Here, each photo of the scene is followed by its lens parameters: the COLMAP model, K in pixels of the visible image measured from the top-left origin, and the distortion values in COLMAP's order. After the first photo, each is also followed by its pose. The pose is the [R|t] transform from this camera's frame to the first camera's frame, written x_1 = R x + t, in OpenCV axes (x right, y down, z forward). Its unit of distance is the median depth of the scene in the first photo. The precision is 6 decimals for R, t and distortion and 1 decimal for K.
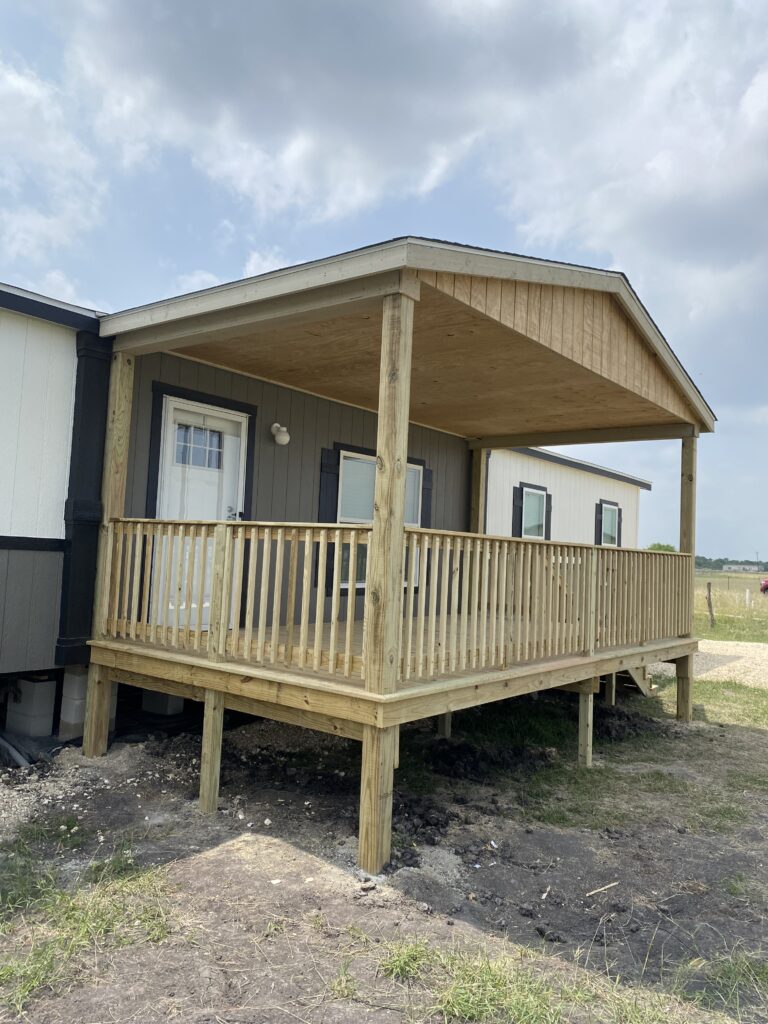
lens RADIAL K [[767.9, 0, 414.7], [0, 767.9, 505.2], [0, 0, 1]] dist [0.076939, -0.089056]
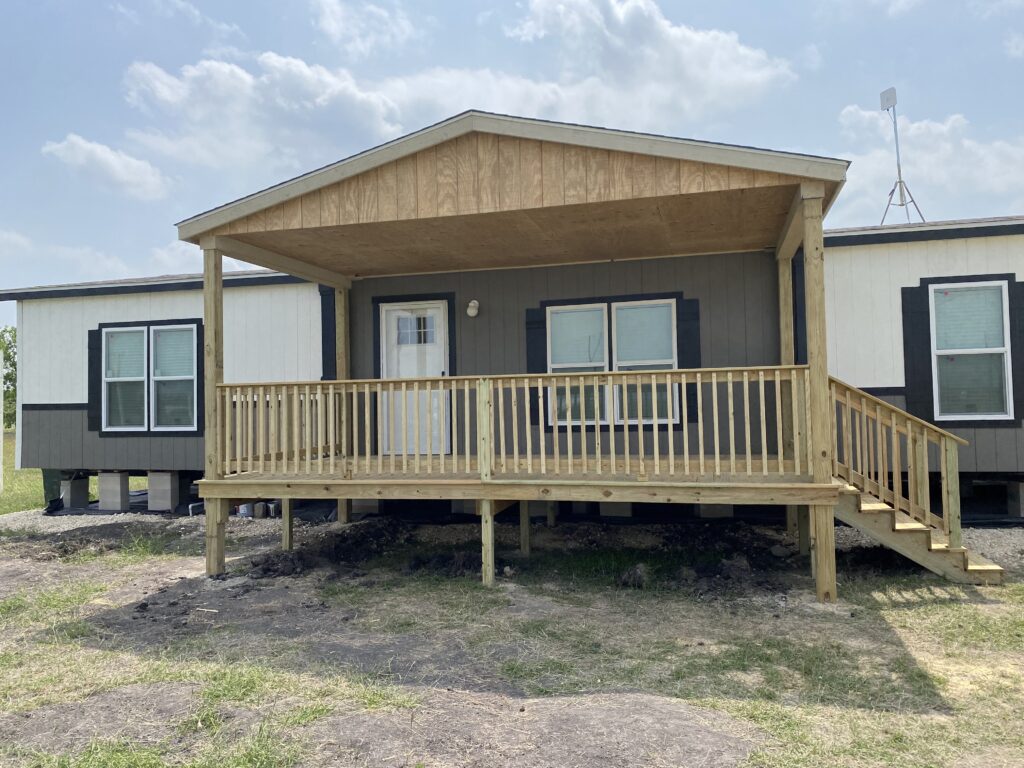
lens RADIAL K [[767.9, 0, 506.5], [0, 767.9, 403.9], [0, 0, 1]] dist [0.076939, -0.089056]
pose [[0.353124, -0.043426, -0.934568, 1.183366], [0.097105, 0.995228, -0.009553, 0.097657], [0.930524, -0.087378, 0.355655, 0.636123]]
